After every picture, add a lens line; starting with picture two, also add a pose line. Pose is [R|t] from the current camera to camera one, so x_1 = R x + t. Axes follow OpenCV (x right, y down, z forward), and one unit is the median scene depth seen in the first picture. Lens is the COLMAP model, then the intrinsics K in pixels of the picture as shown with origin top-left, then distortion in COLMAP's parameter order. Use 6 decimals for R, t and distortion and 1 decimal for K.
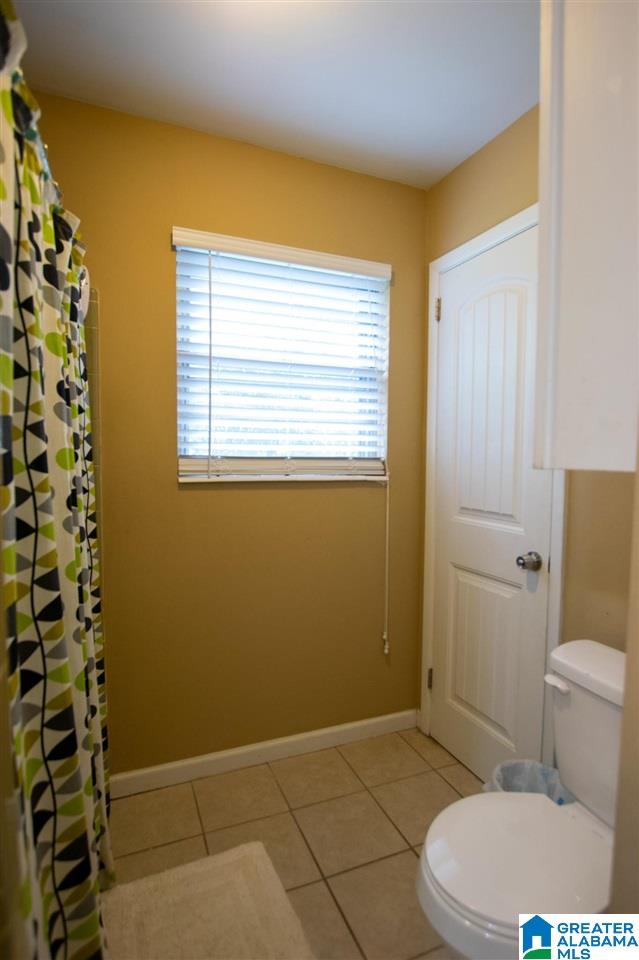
lens RADIAL K [[494.8, 0, 317.5], [0, 494.8, 483.5], [0, 0, 1]] dist [-0.020380, 0.001212]
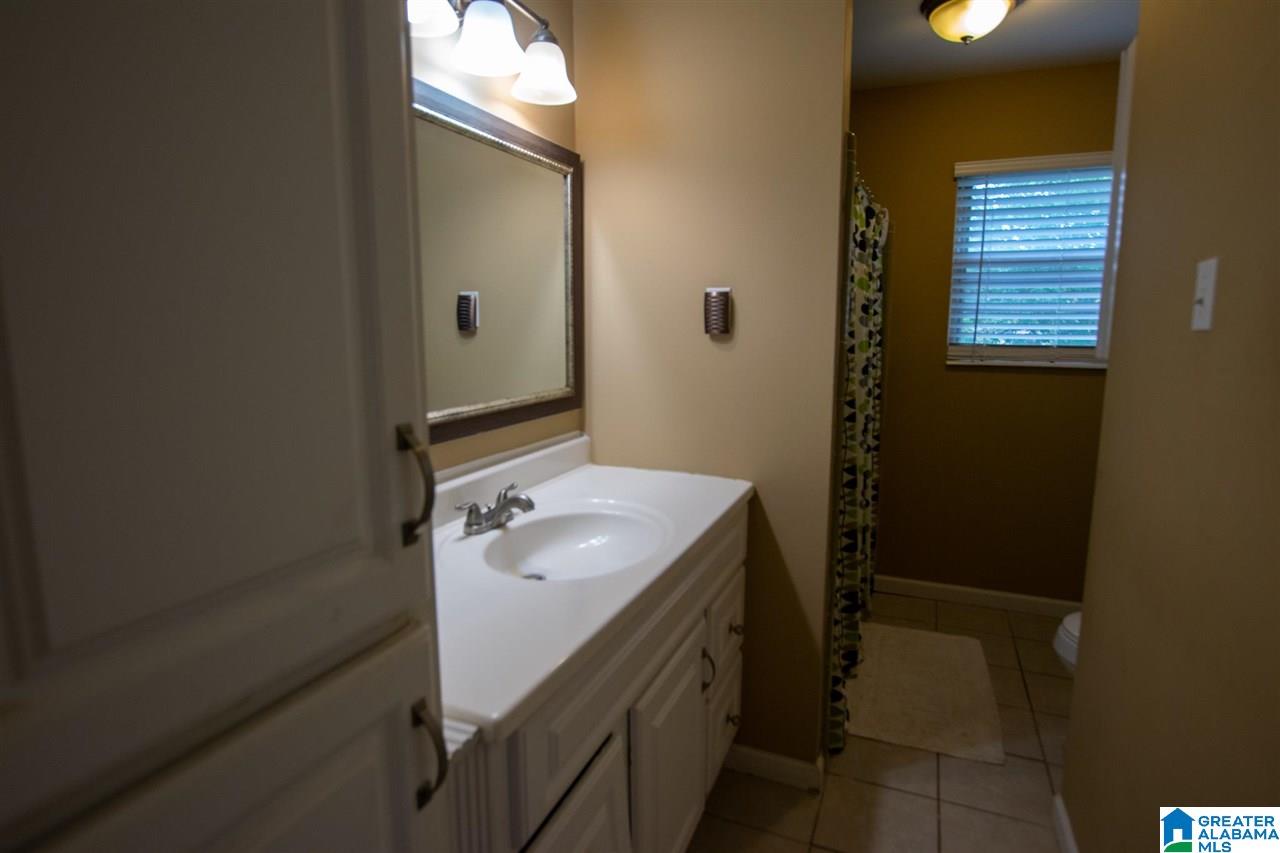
lens RADIAL K [[659.8, 0, 638.6], [0, 659.8, 424.9], [0, 0, 1]] dist [-0.020380, 0.001212]
pose [[0.692254, 0.099646, -0.714741, 0.474967], [-0.042088, 0.994310, 0.097858, 0.024074], [0.720425, -0.037660, 0.692509, -0.902045]]
